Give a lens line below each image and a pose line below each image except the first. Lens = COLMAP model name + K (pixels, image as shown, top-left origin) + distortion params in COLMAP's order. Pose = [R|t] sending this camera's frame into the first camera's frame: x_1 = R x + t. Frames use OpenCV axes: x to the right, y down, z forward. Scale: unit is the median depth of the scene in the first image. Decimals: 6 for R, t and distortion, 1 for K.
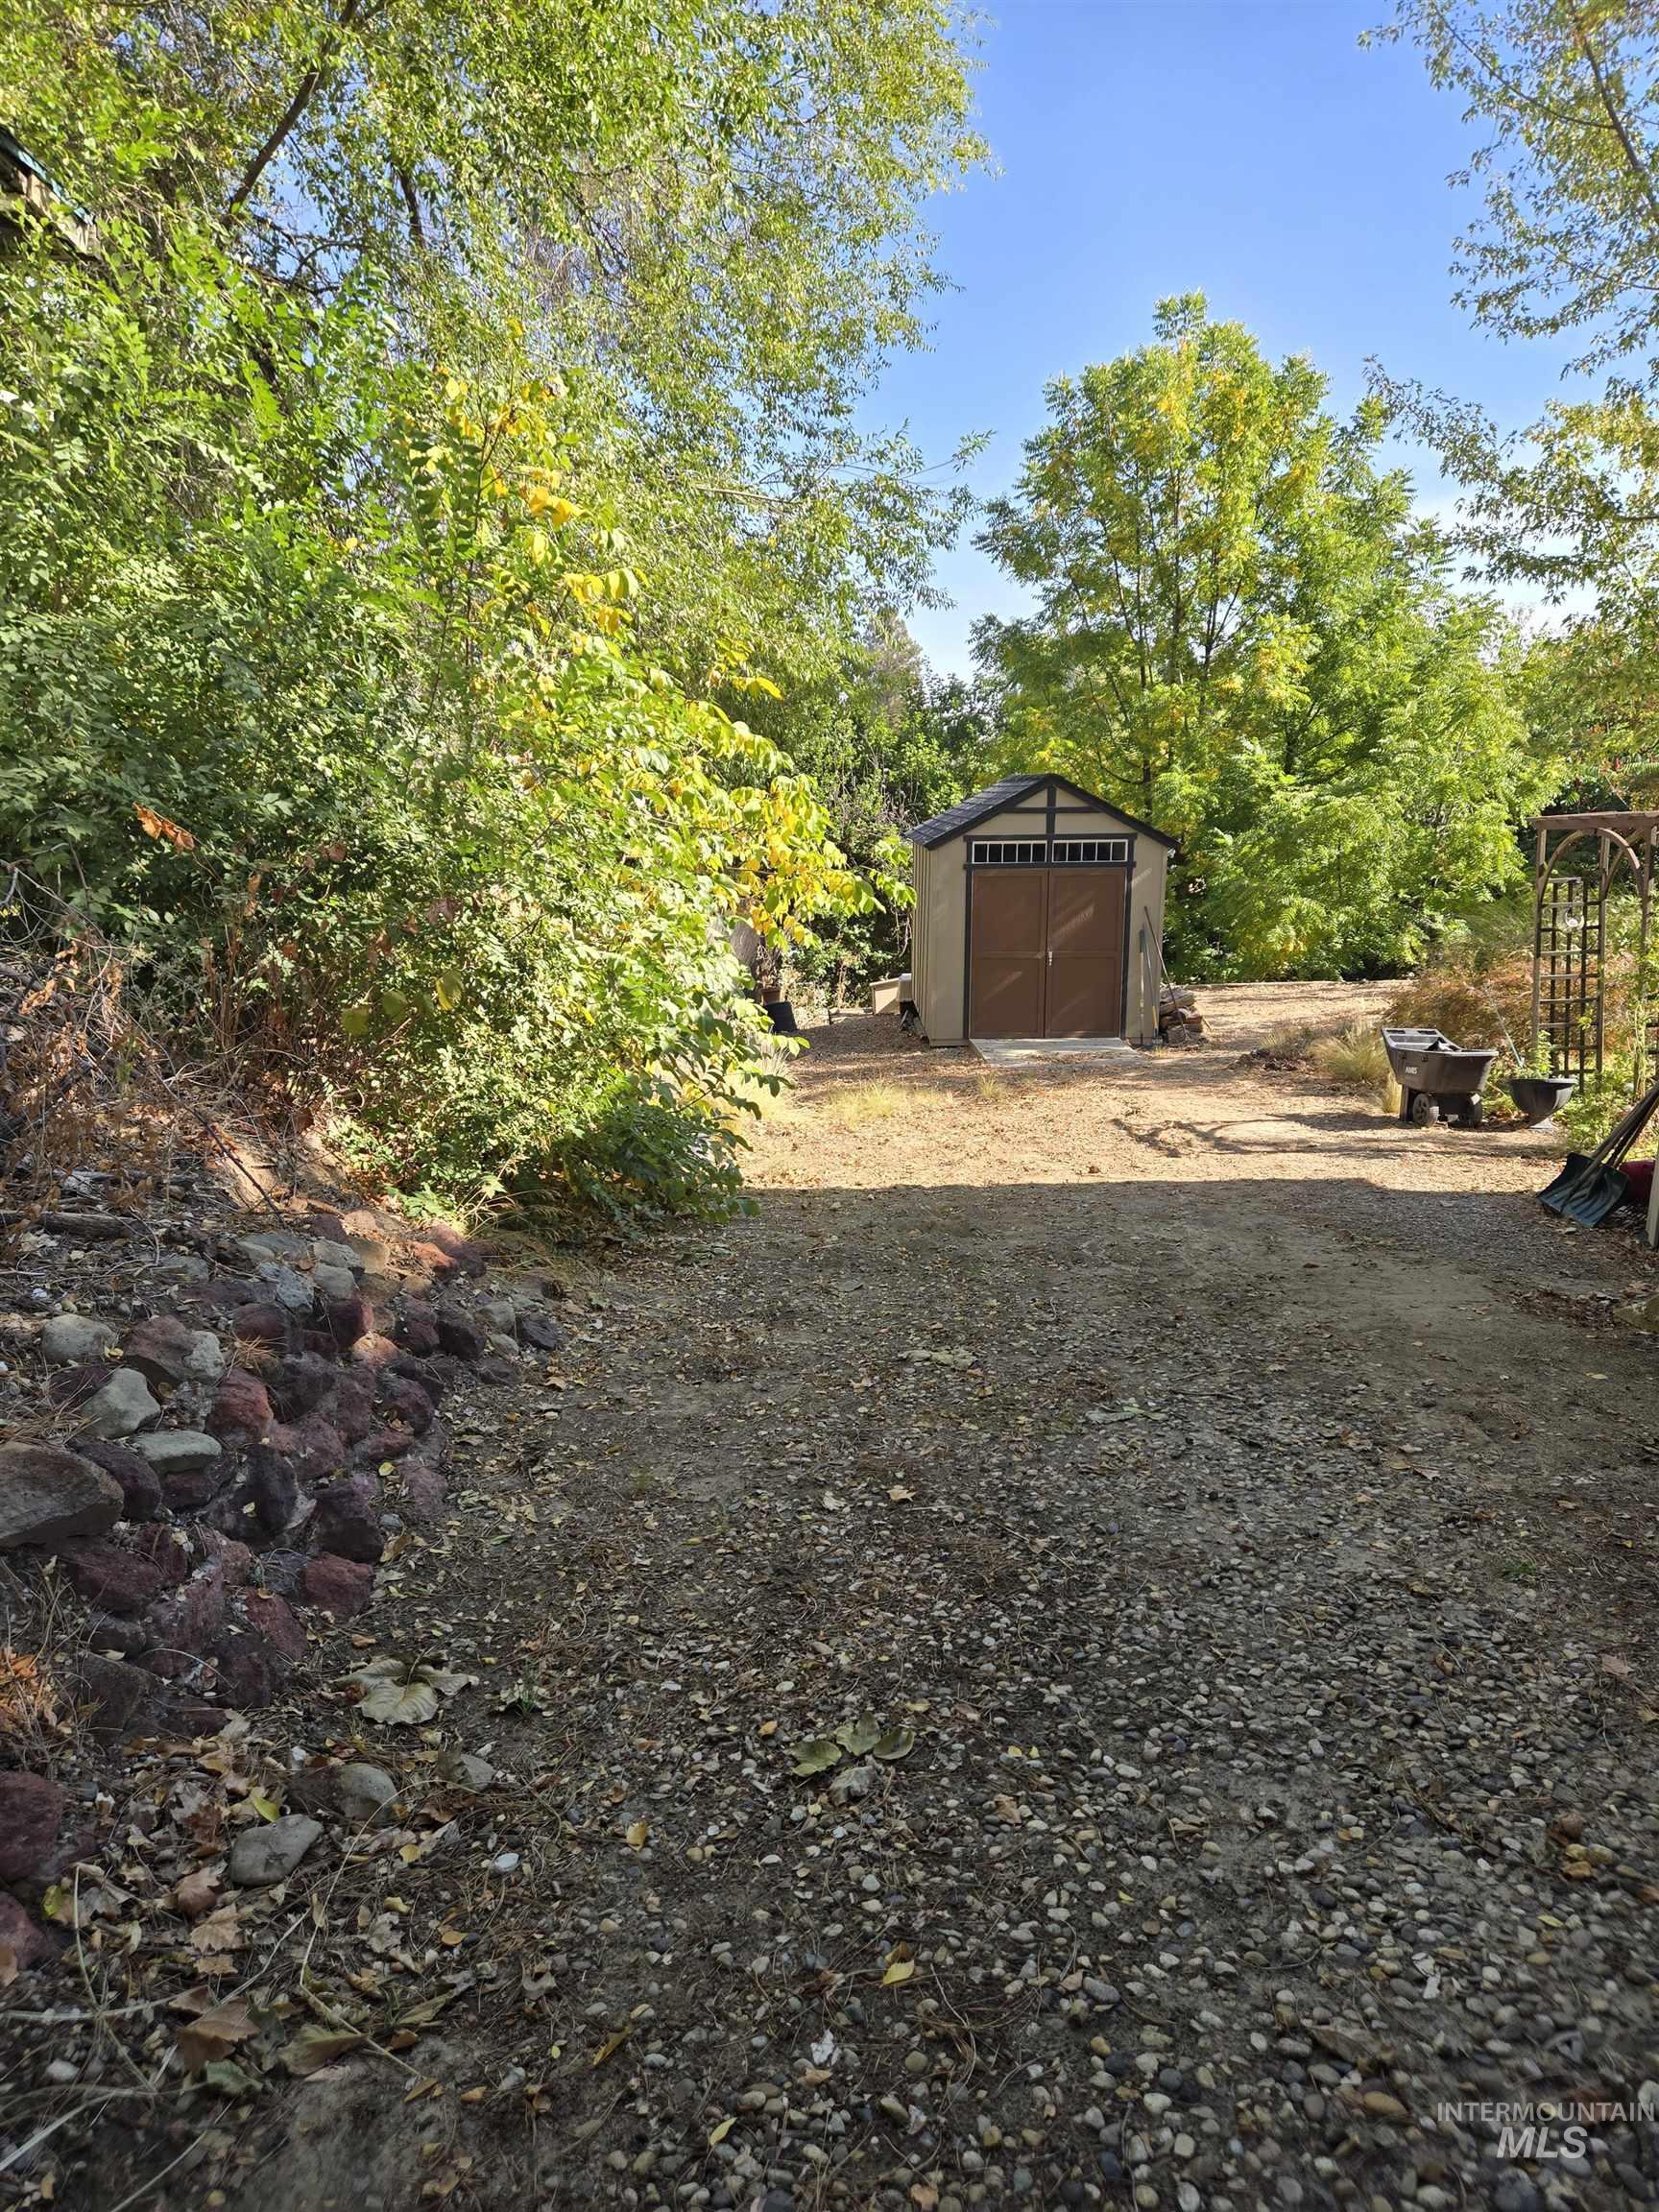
lens RADIAL K [[1479.5, 0, 841.5], [0, 1479.5, 1086.2], [0, 0, 1]] dist [0.070891, -0.060500]
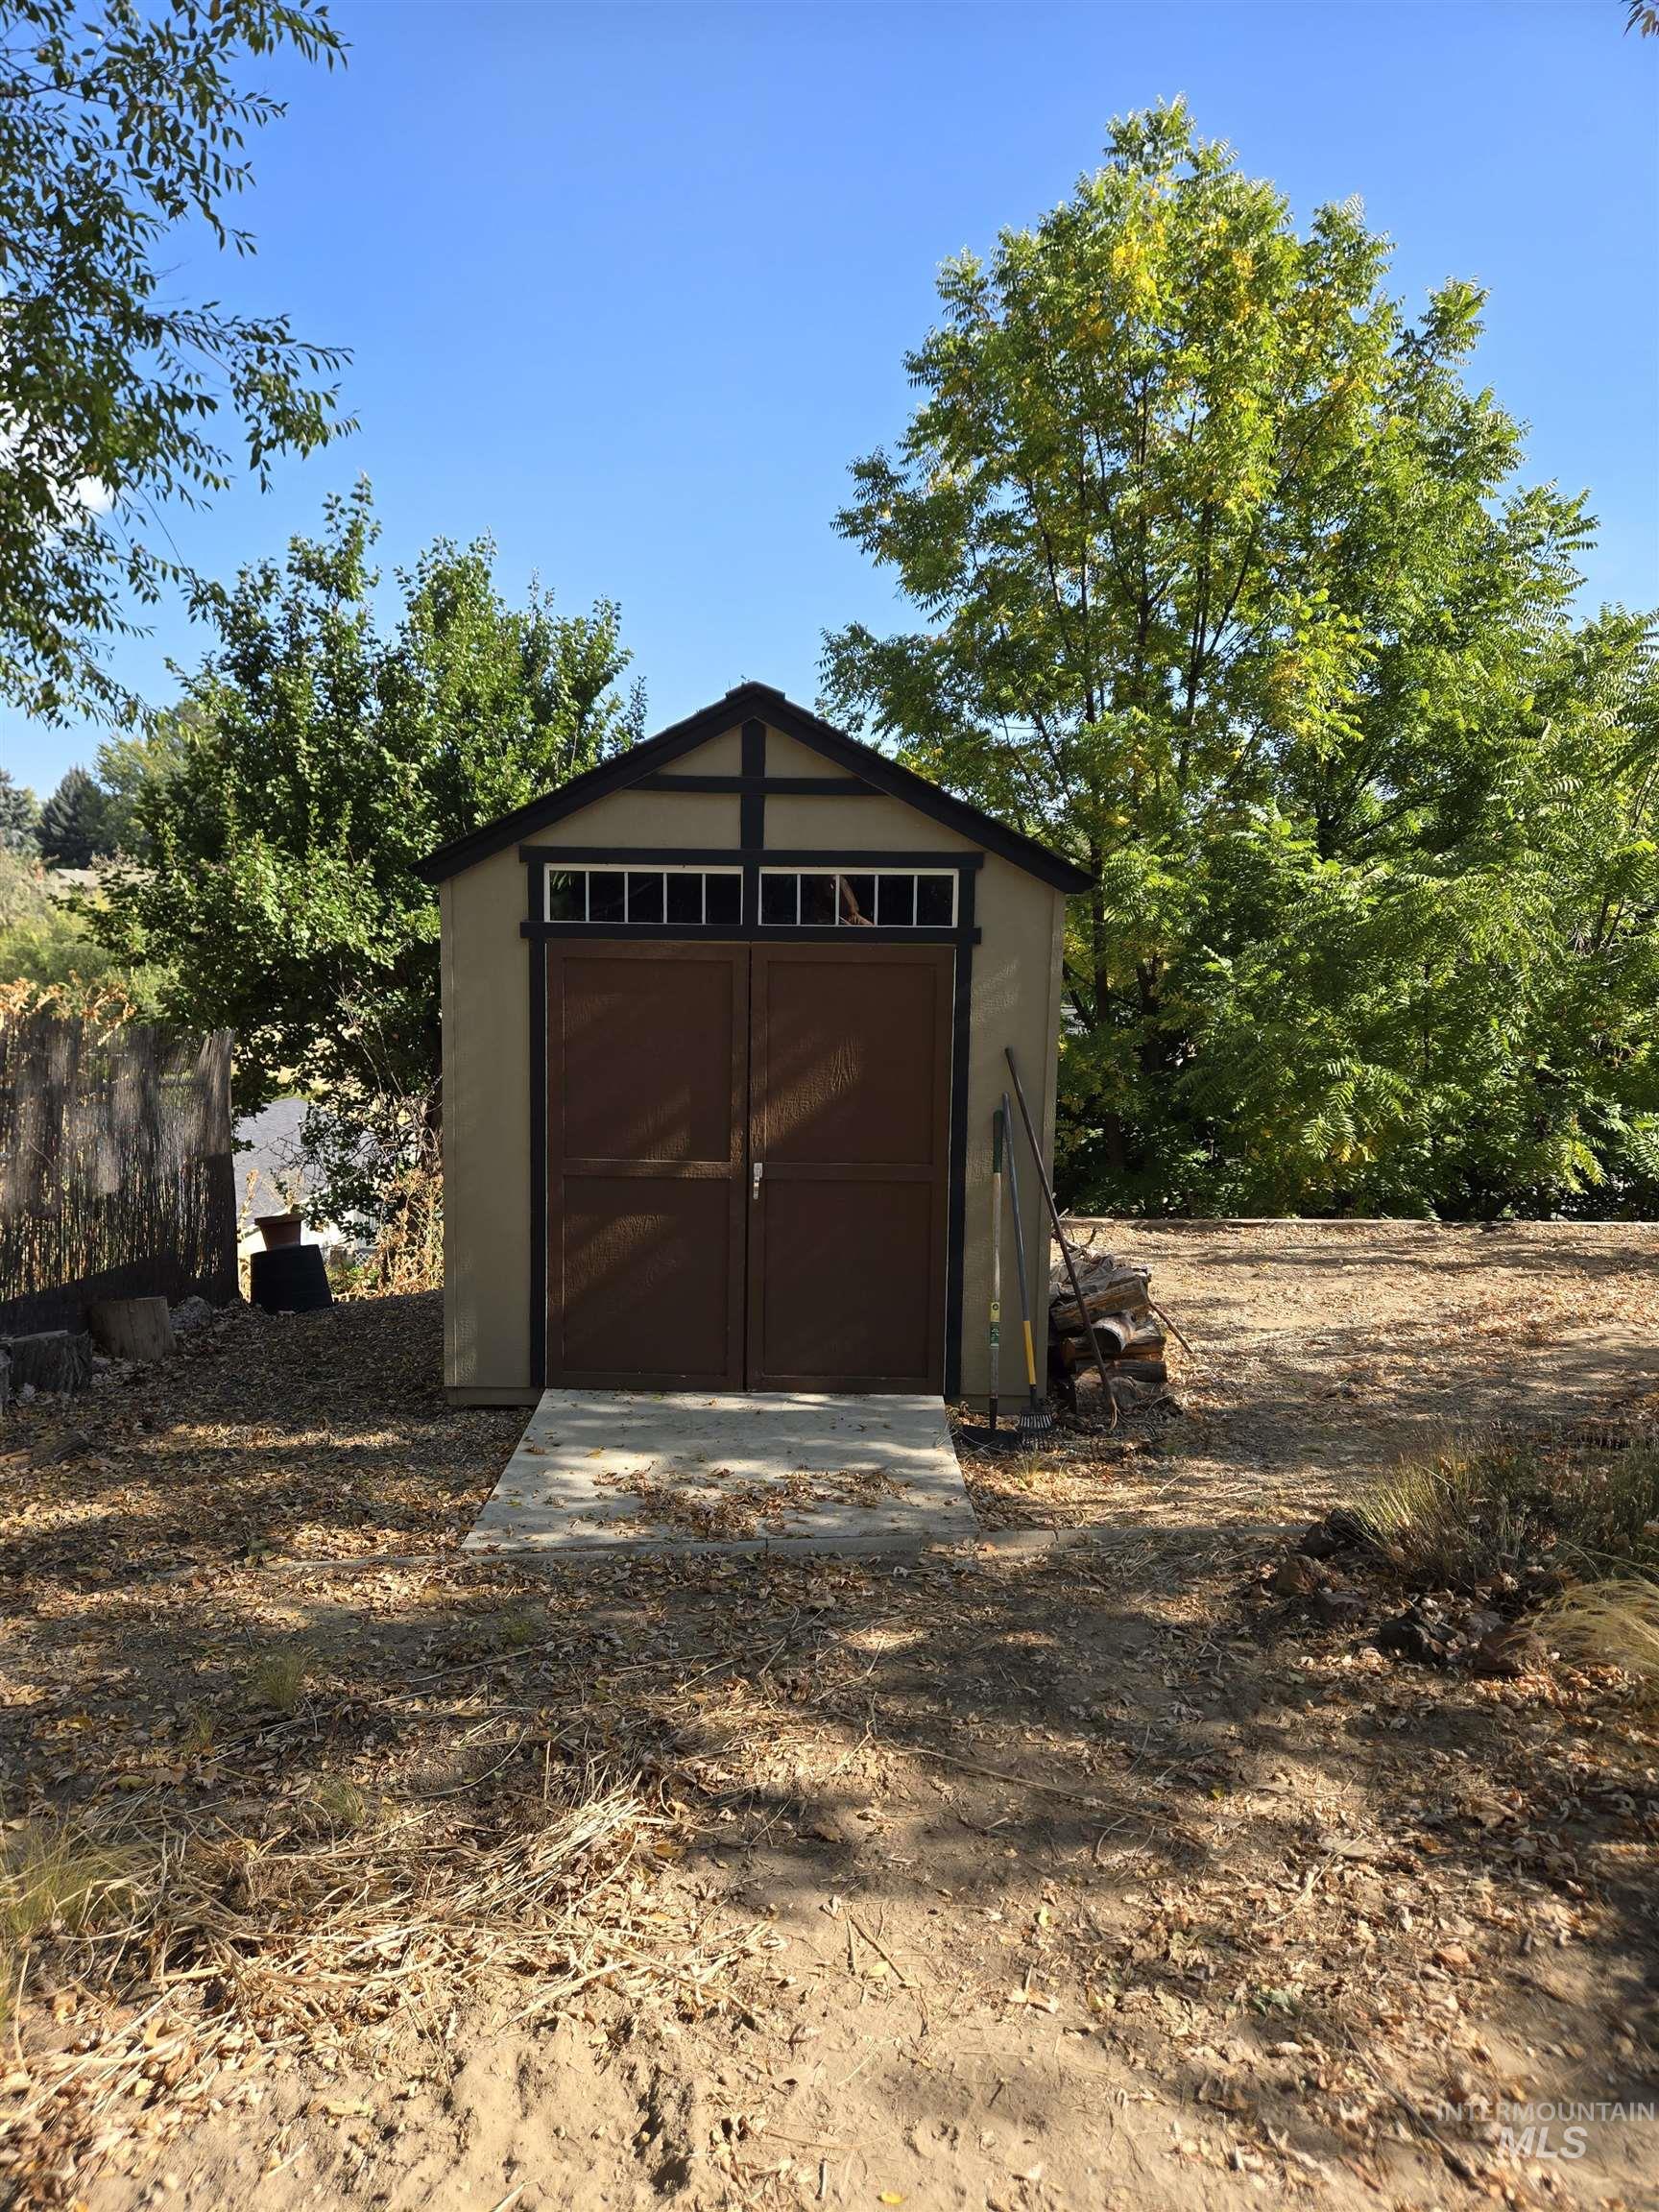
lens RADIAL K [[1479.5, 0, 827.4], [0, 1479.5, 1123.3], [0, 0, 1]] dist [0.070891, -0.060500]
pose [[0.999685, 0.023719, -0.008223, 0.110894], [-0.024407, 0.994948, -0.097376, -0.044076], [0.005872, 0.097546, 0.995214, 0.428775]]
